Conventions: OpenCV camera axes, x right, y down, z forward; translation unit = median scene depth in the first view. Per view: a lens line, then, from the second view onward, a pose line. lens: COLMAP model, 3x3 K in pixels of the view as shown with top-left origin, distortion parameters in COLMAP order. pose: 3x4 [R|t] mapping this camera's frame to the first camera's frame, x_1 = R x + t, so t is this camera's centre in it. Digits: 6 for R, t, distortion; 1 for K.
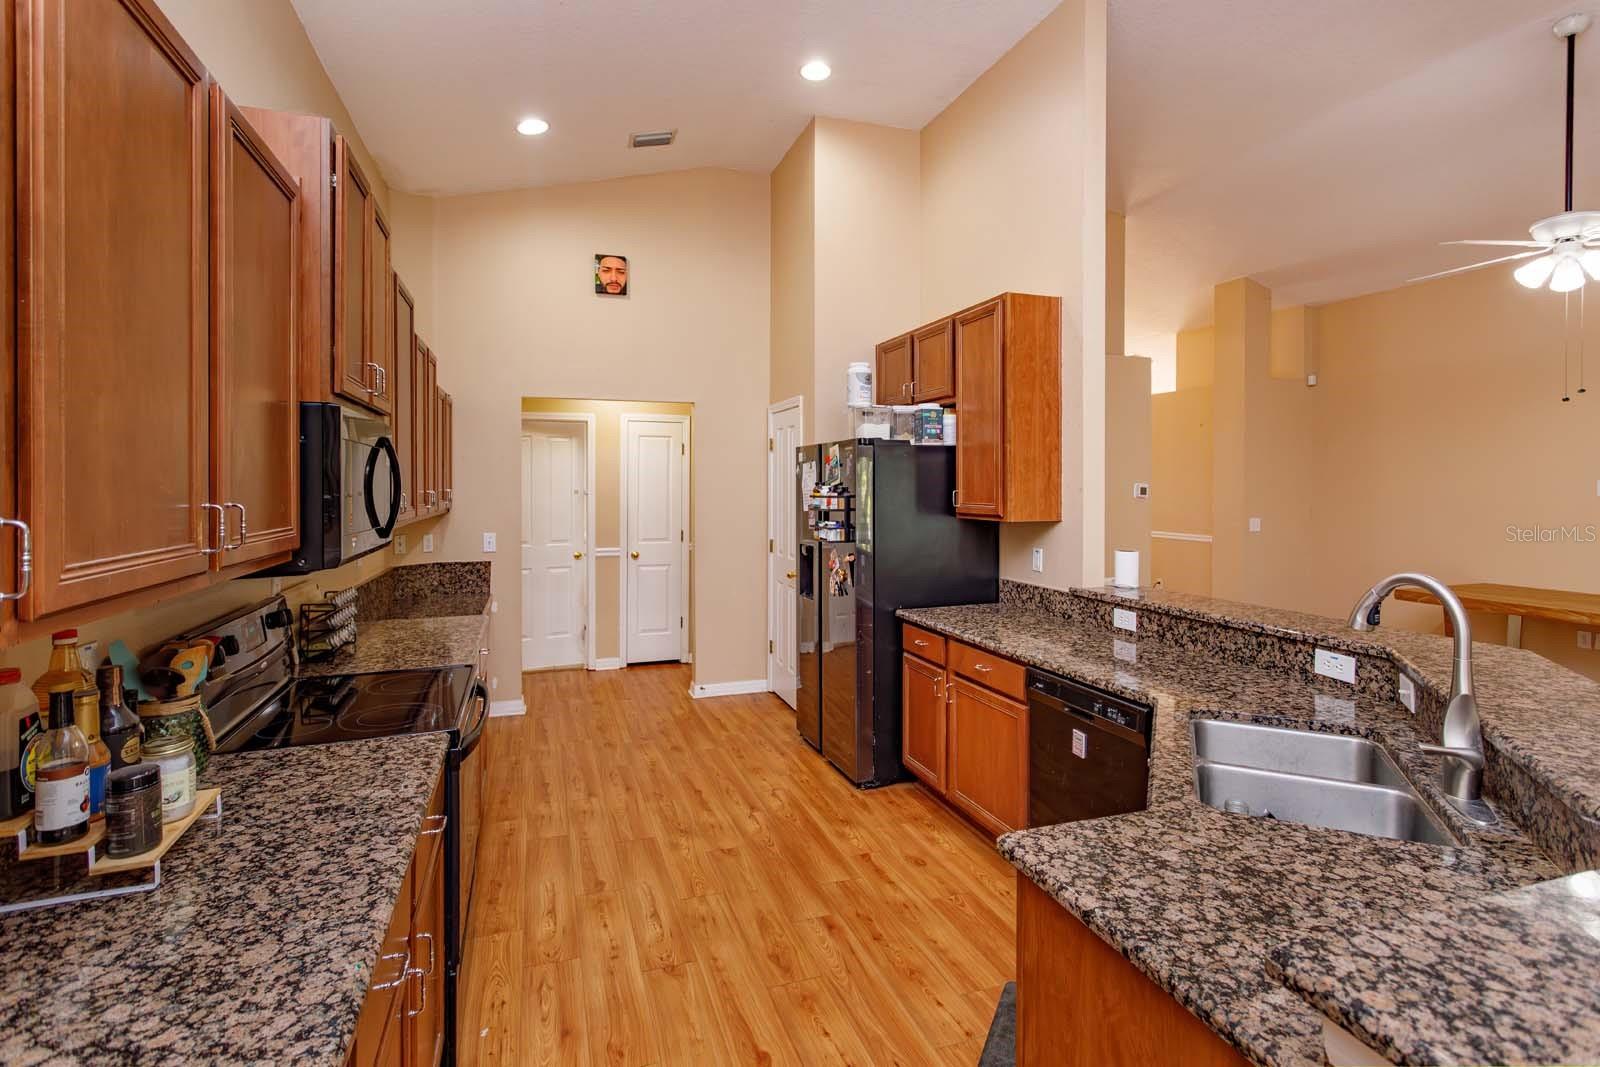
lens RADIAL K [[776.0, 0, 838.4], [0, 776.0, 504.0], [0, 0, 1]] dist [0.003232, 0.001257]
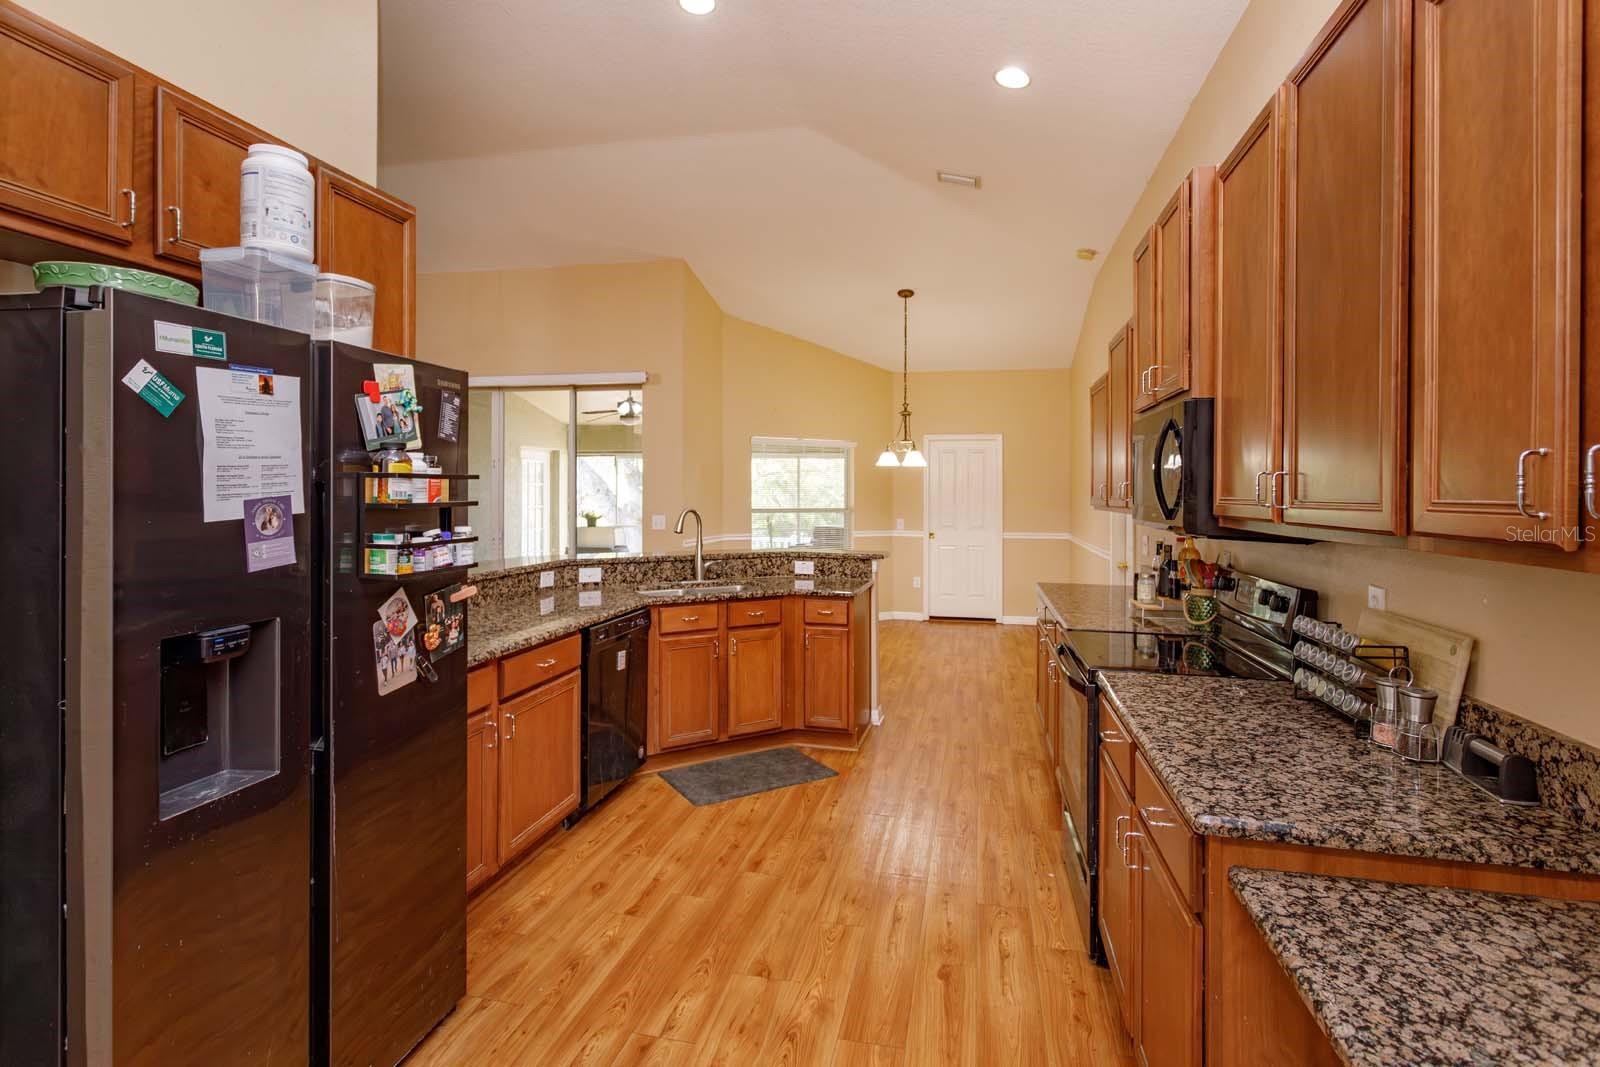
lens RADIAL K [[776.0, 0, 753.1], [0, 776.0, 493.2], [0, 0, 1]] dist [0.003232, 0.001257]
pose [[-0.793696, -0.010083, 0.608231, -0.500253], [0.002804, 0.999791, 0.020232, -0.008215], [-0.608308, 0.017764, -0.793502, 1.384048]]
